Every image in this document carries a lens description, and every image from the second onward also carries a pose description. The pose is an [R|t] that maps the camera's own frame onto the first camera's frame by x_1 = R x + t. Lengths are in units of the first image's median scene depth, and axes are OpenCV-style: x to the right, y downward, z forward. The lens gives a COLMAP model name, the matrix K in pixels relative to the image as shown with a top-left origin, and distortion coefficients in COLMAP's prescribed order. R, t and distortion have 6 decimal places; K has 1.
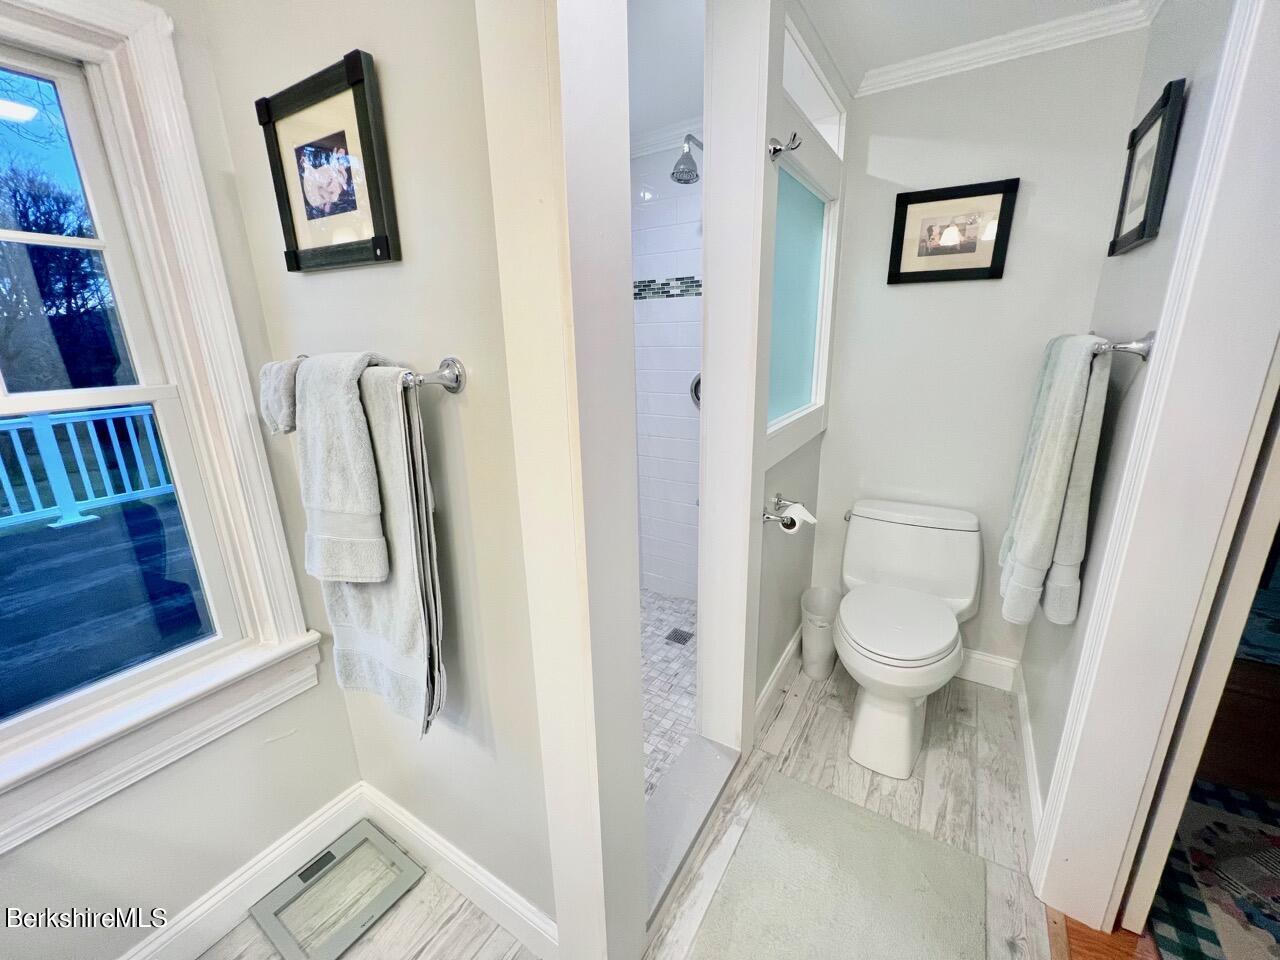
lens RADIAL K [[508.2, 0, 640.0], [0, 508.2, 480.0], [0, 0, 1]] dist [-0.000005, 0.000132]
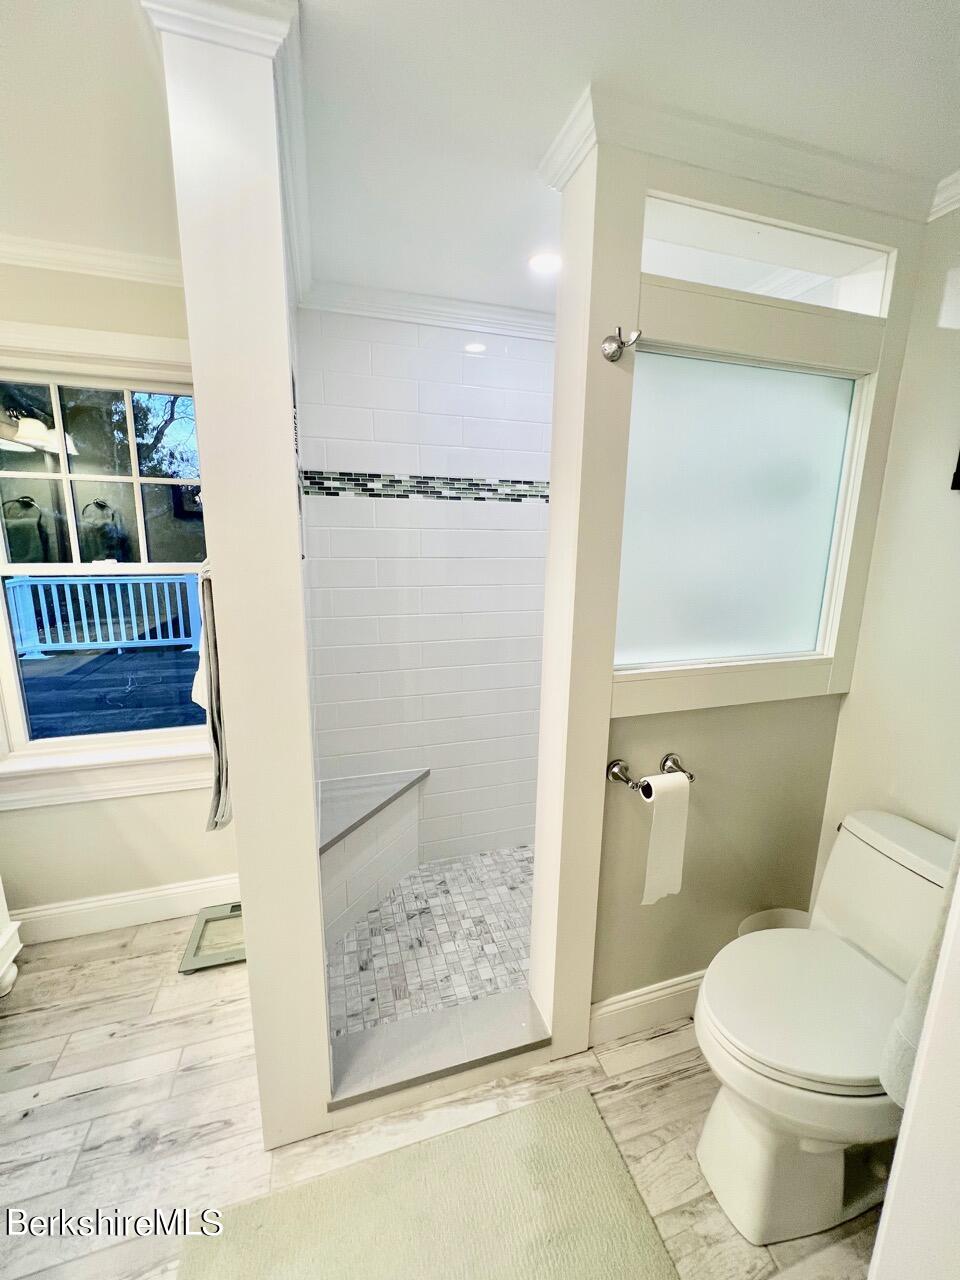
lens RADIAL K [[515.7, 0, 482.5], [0, 515.7, 636.2], [0, 0, 1]] dist [0.001602, 0.000882]
pose [[0.760262, 0.164673, -0.628398, 0.567412], [-0.205443, 0.978637, 0.007900, -0.106150], [0.616275, 0.123094, 0.777852, 0.185199]]
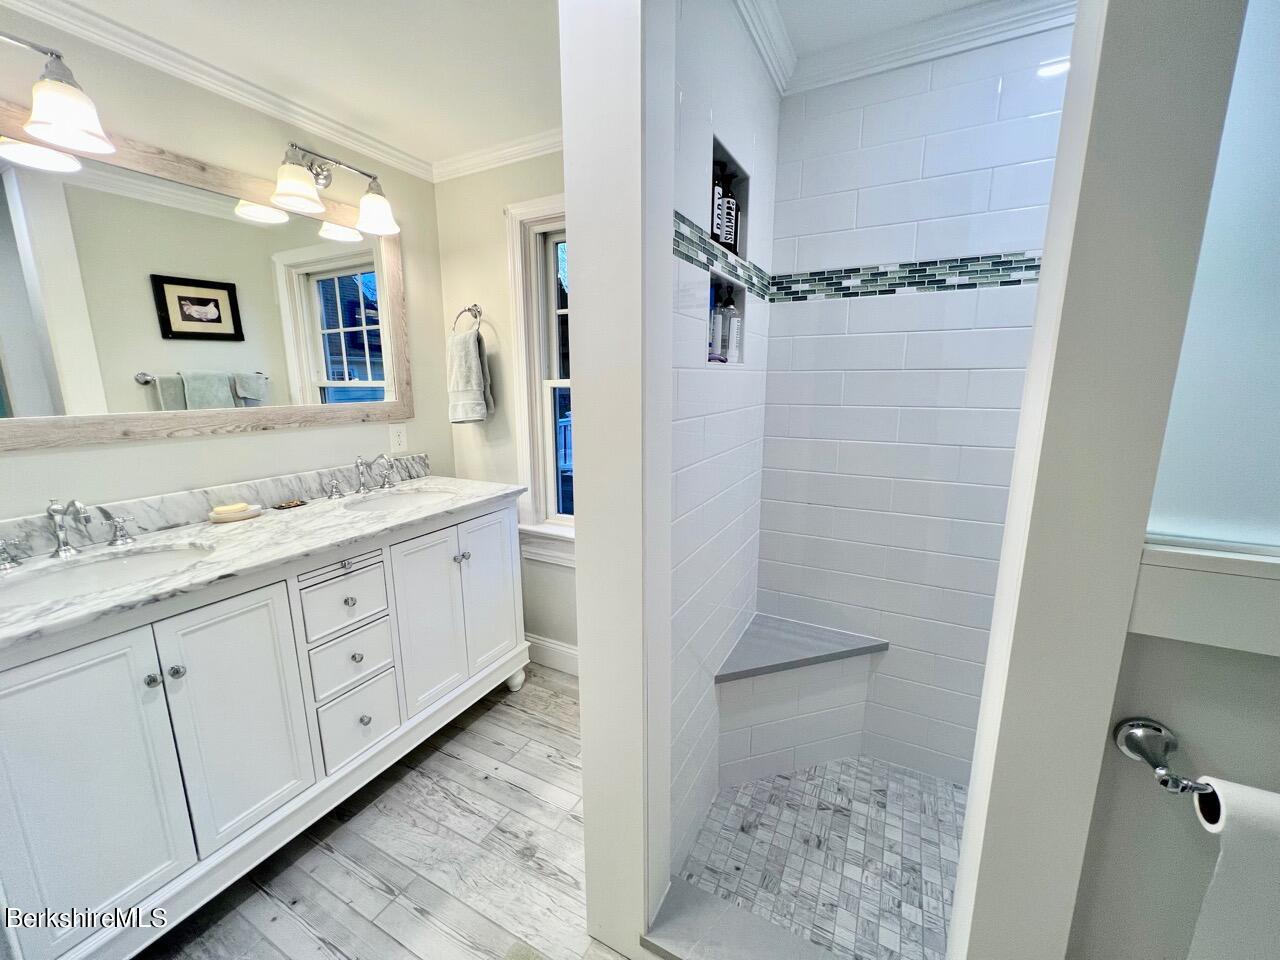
lens RADIAL K [[515.7, 0, 635.7], [0, 515.7, 474.6], [0, 0, 1]] dist [0.001602, 0.000882]
pose [[0.074026, 0.210178, -0.974857, 0.589719], [-0.261418, 0.947444, 0.184417, -0.110587], [0.962383, 0.241193, 0.125080, 0.484521]]
